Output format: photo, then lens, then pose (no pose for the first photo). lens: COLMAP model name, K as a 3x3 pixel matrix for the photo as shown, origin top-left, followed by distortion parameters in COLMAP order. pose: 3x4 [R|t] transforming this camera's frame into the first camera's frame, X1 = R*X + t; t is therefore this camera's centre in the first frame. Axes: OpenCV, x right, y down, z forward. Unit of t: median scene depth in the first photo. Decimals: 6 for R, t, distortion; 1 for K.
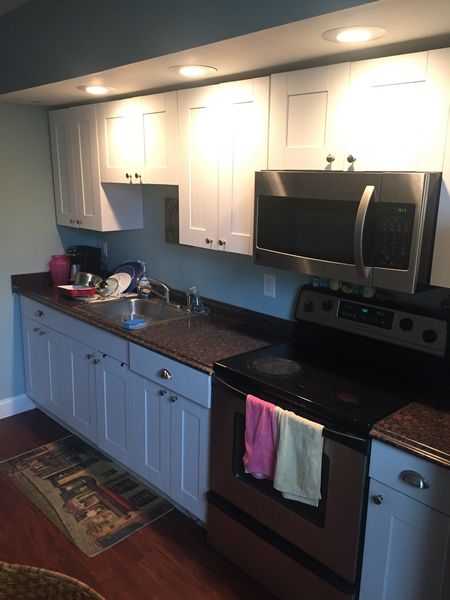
lens RADIAL K [[507.7, 0, 226.4], [0, 507.7, 299.6], [0, 0, 1]] dist [0.043378, -0.023948]
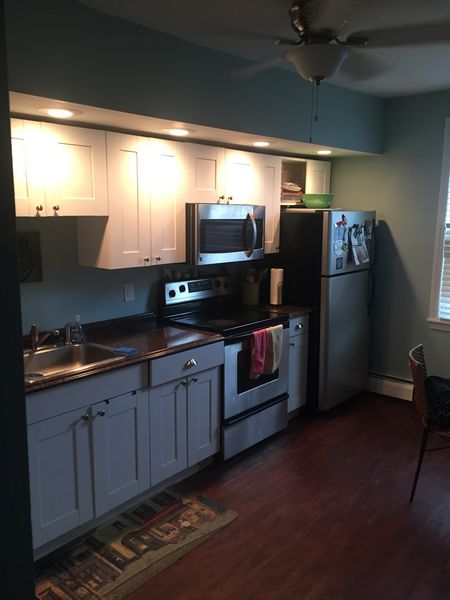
lens RADIAL K [[507.7, 0, 226.6], [0, 507.7, 300.1], [0, 0, 1]] dist [0.043378, -0.023948]
pose [[-0.074695, -0.192798, 0.978391, -1.177383], [0.232811, 0.950648, 0.205104, -0.212807], [-0.969649, 0.243101, -0.026123, 0.806935]]
